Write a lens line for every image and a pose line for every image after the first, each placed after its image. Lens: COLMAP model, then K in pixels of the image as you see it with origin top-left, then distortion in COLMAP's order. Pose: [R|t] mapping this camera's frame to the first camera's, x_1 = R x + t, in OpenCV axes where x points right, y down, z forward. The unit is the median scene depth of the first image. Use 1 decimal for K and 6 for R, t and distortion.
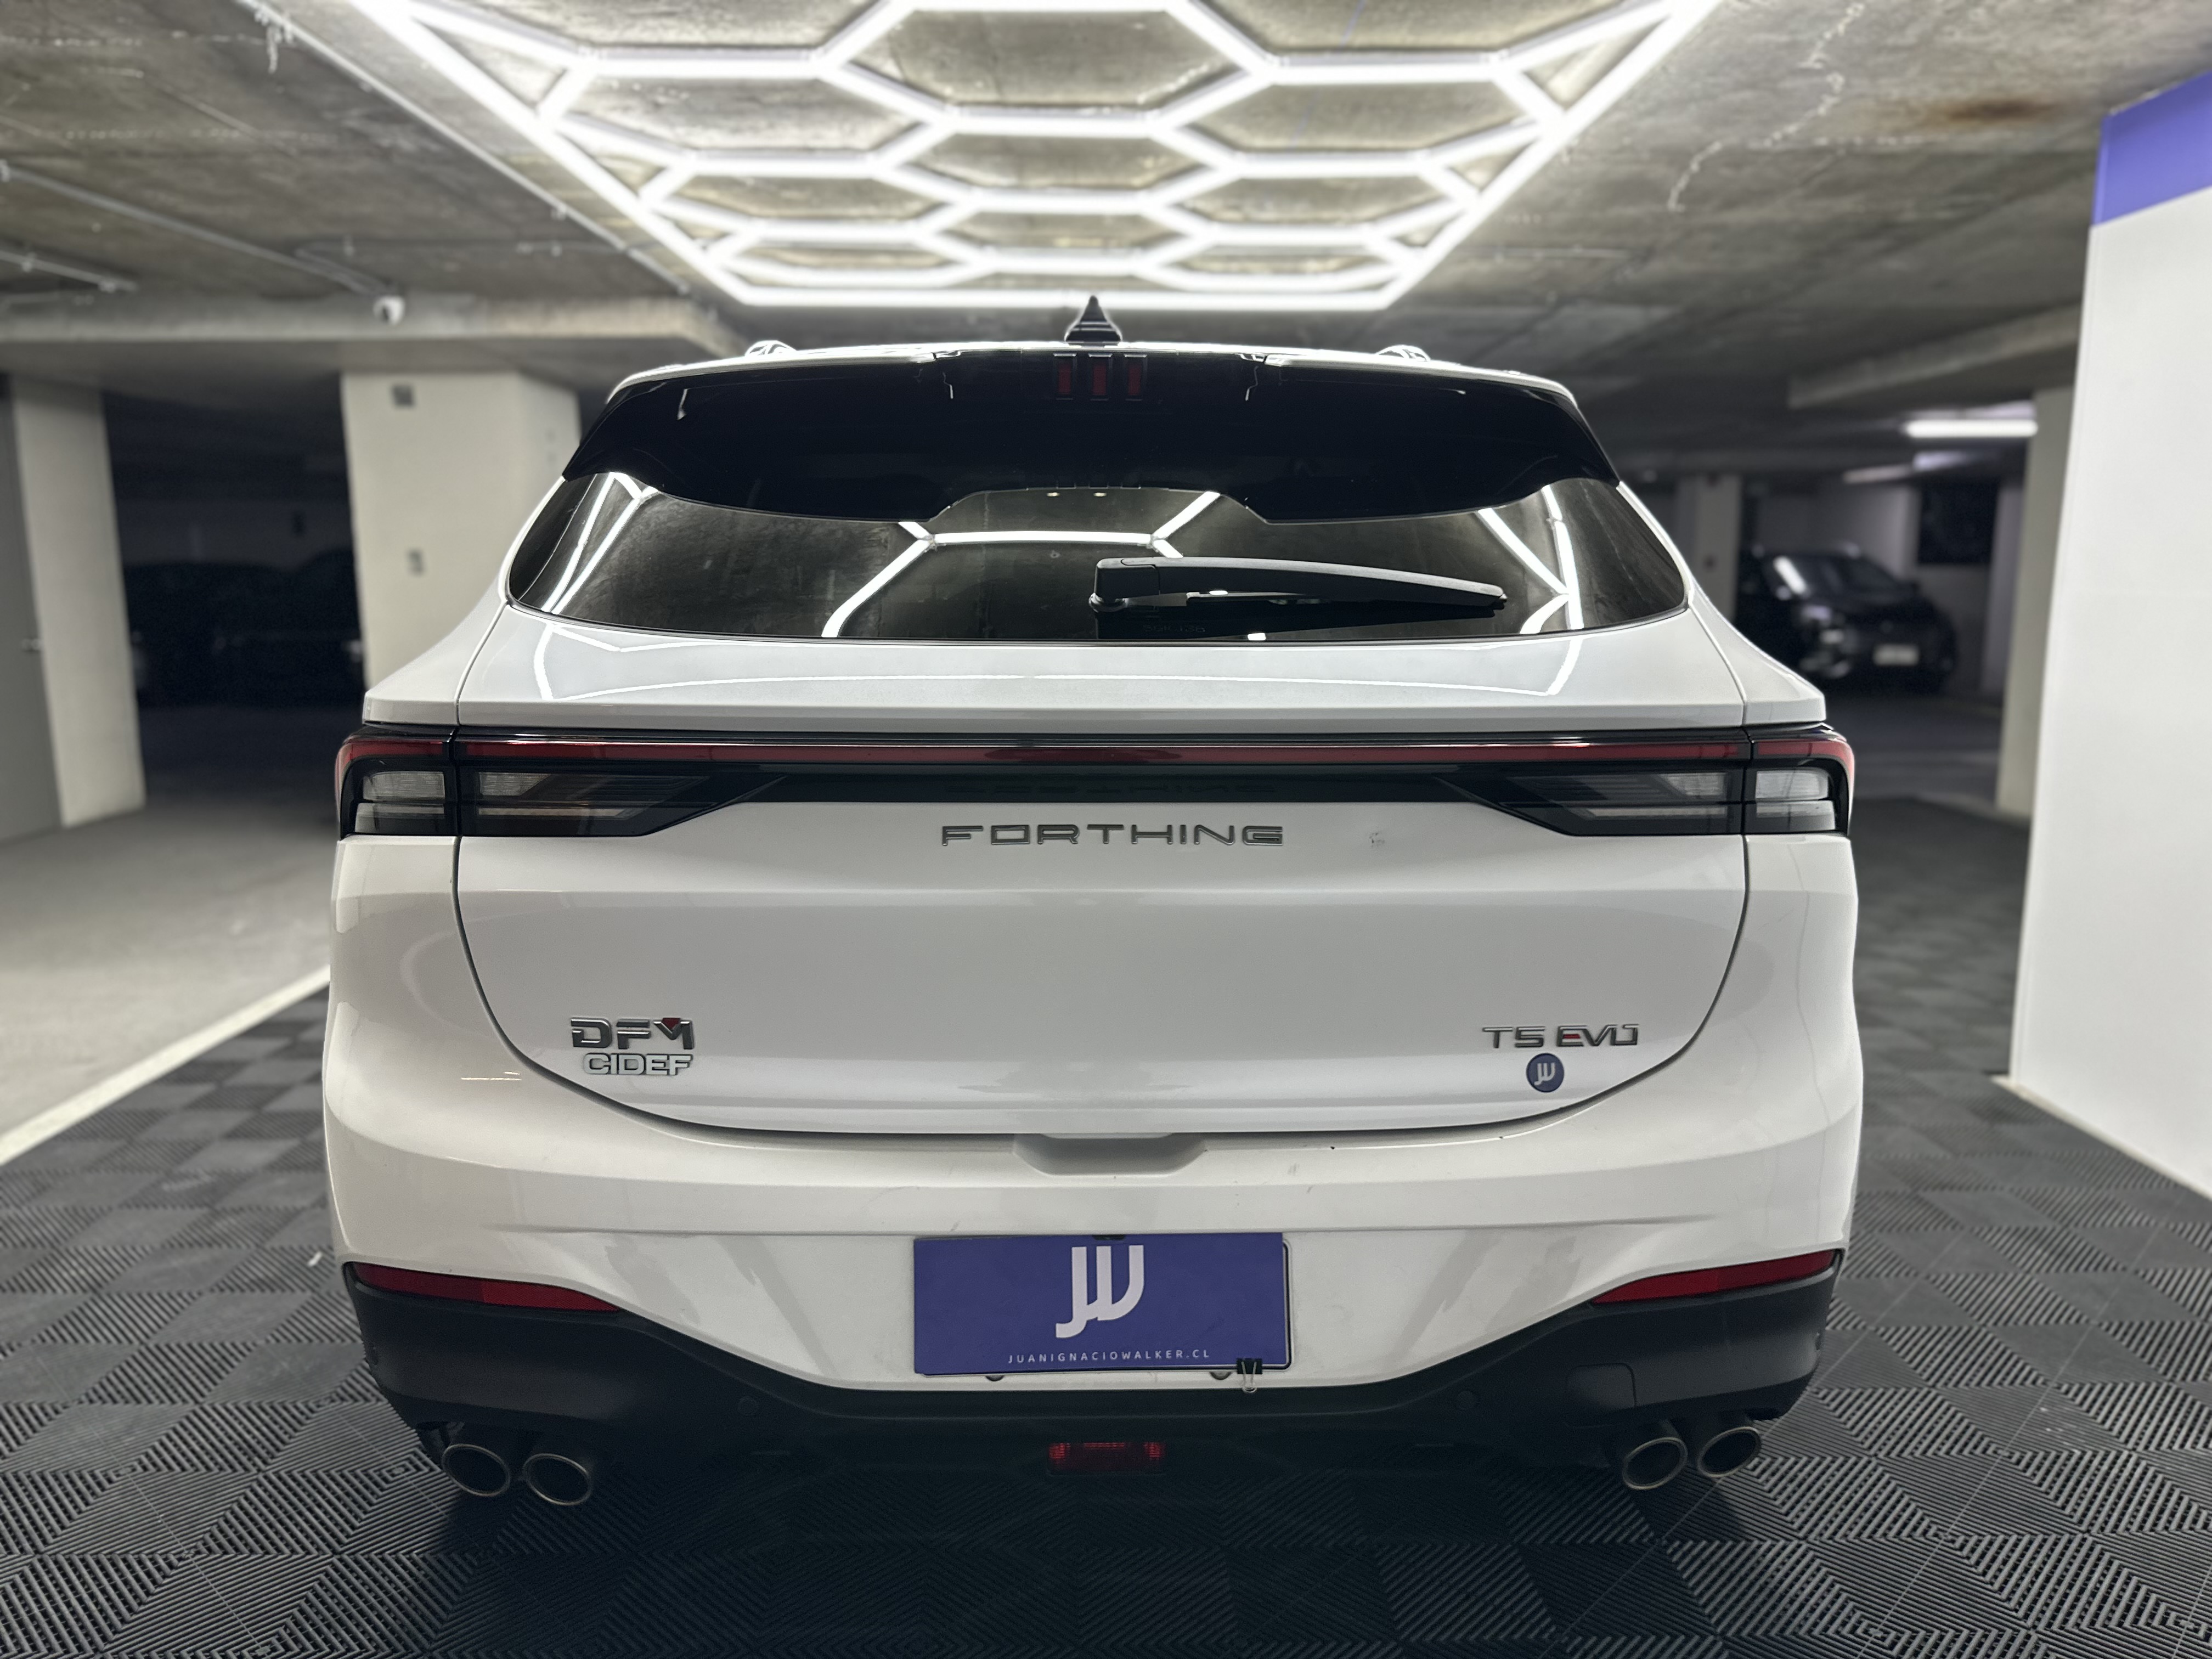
lens RADIAL K [[1542.5, 0, 1106.0], [0, 1542.5, 829.5], [0, 0, 1]] dist [0.028364, -0.001272]
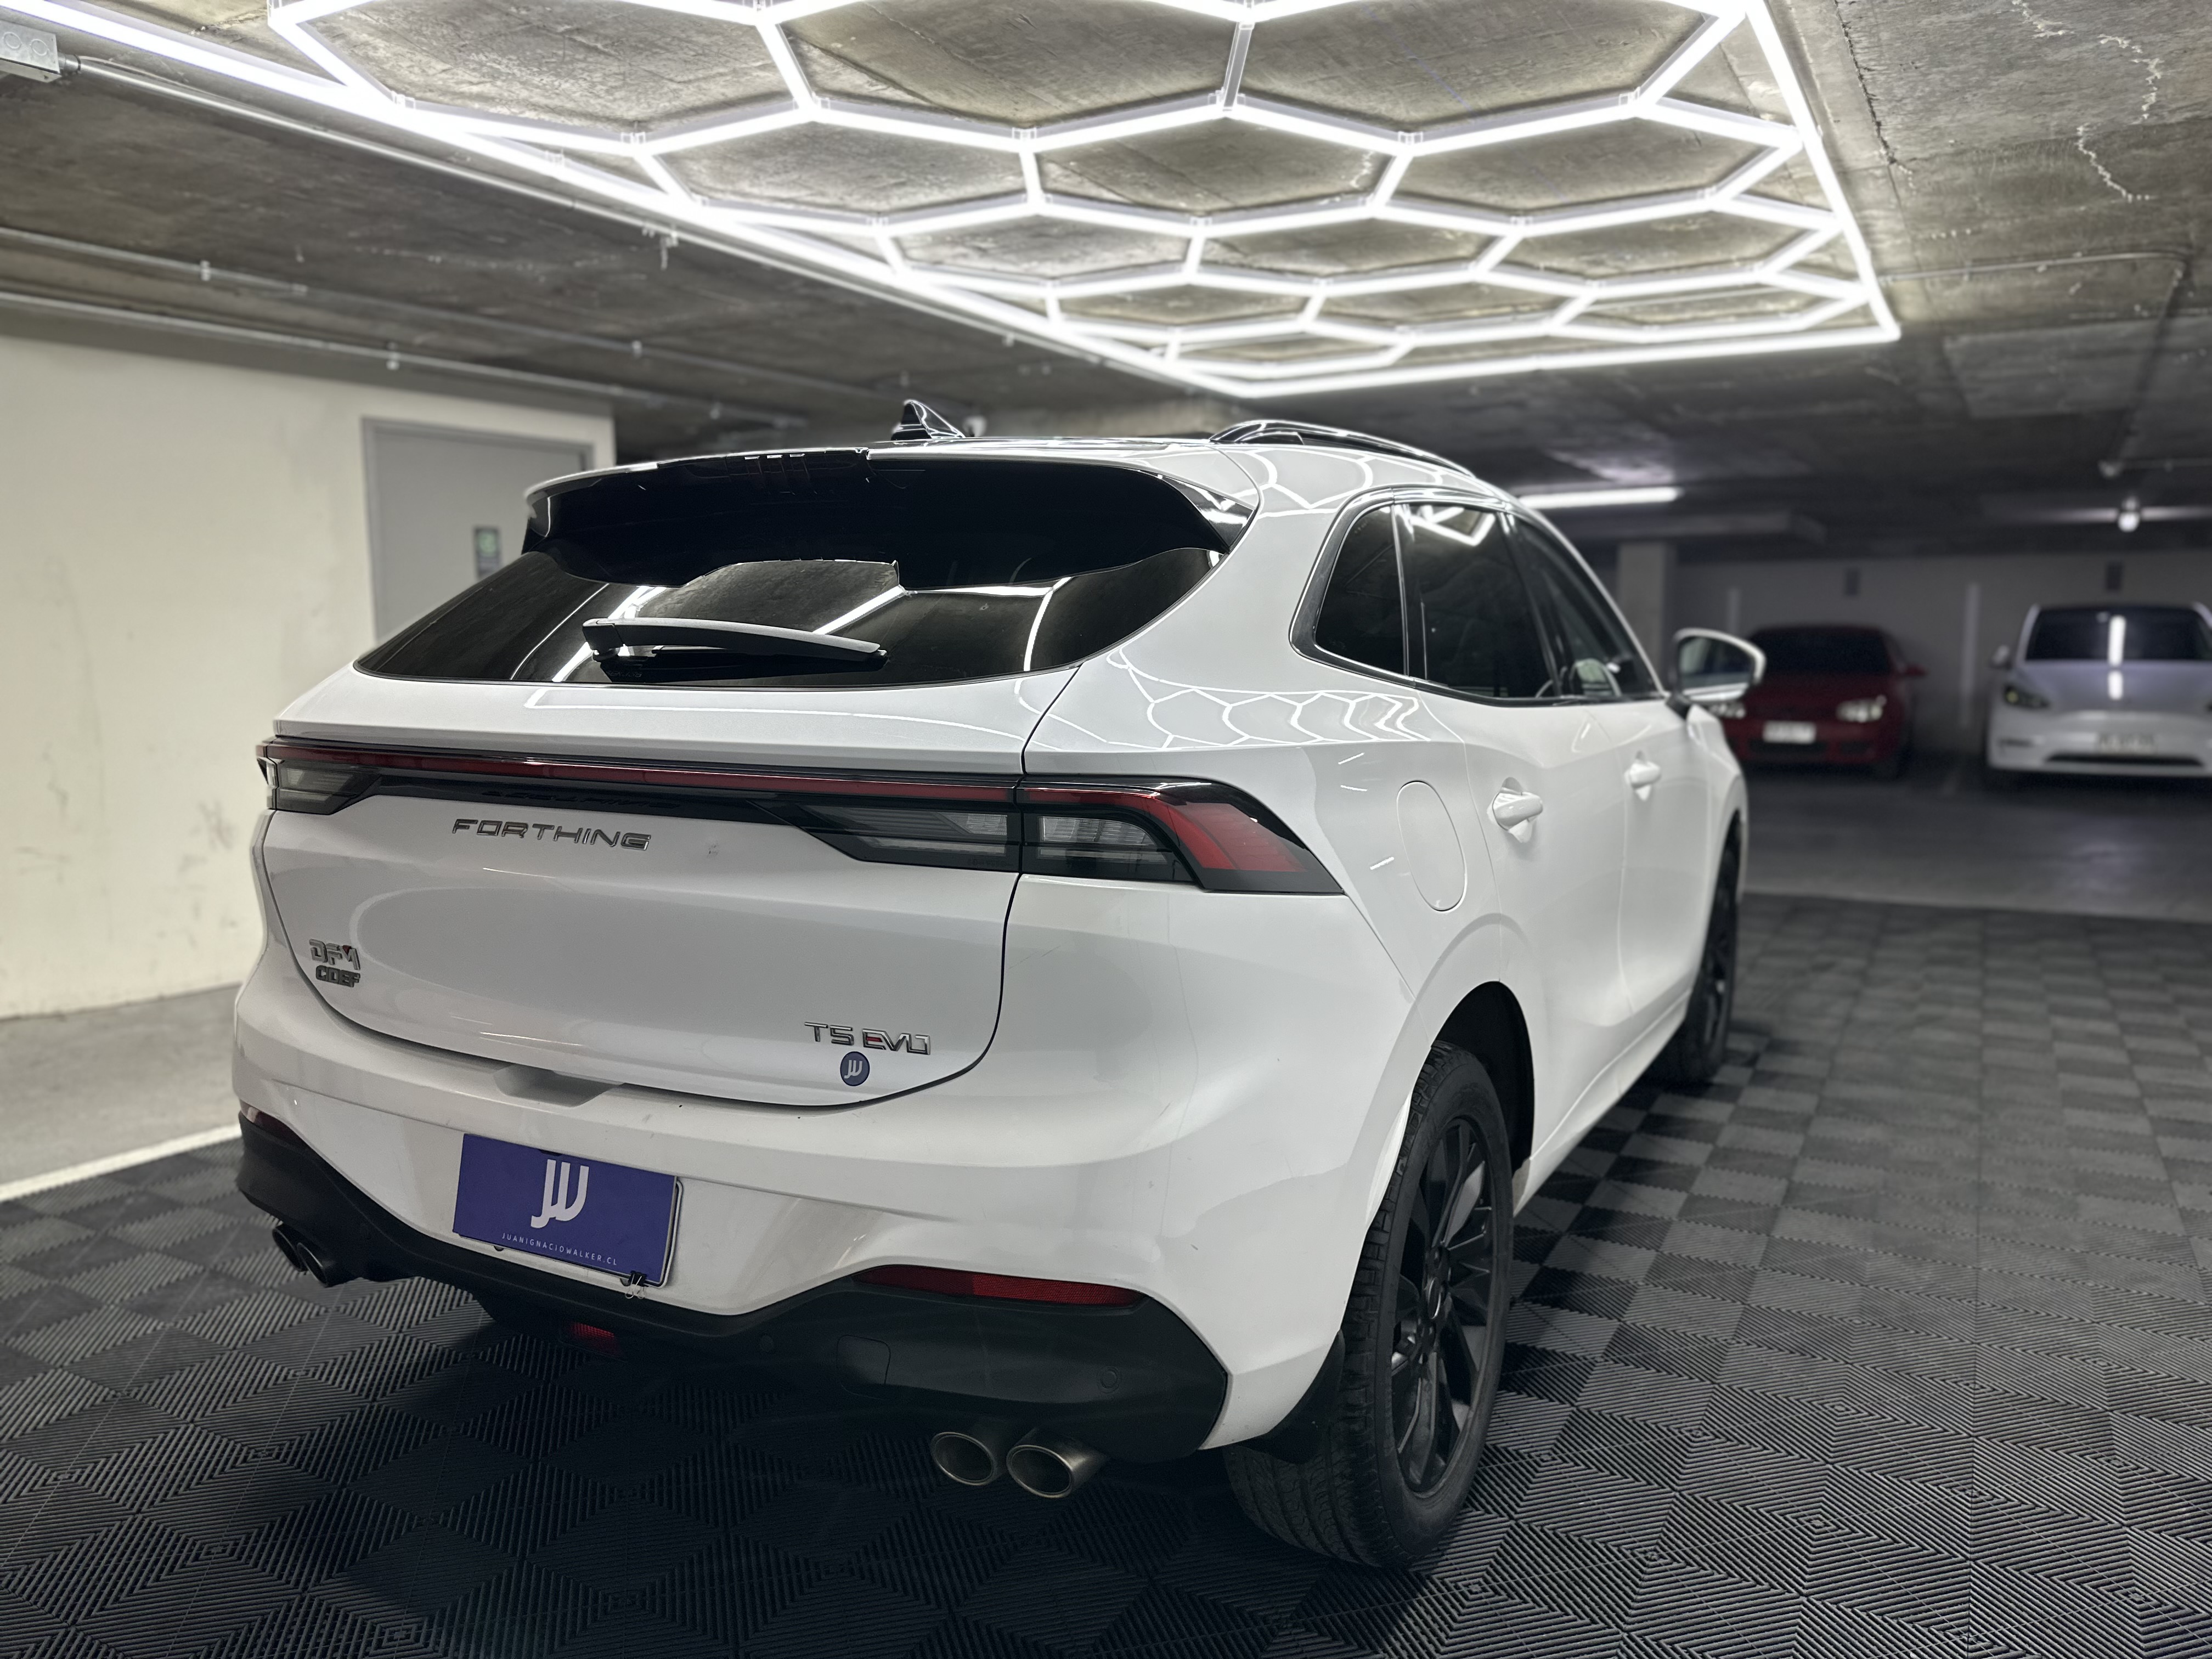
lens RADIAL K [[1574.8, 0, 1106.0], [0, 1574.8, 829.5], [0, 0, 1]] dist [0.051039, 0.001305]
pose [[0.870289, 0.059387, -0.488947, 1.002715], [-0.083872, 0.996074, -0.028304, -0.001143], [0.485347, 0.065642, 0.871854, 0.064318]]
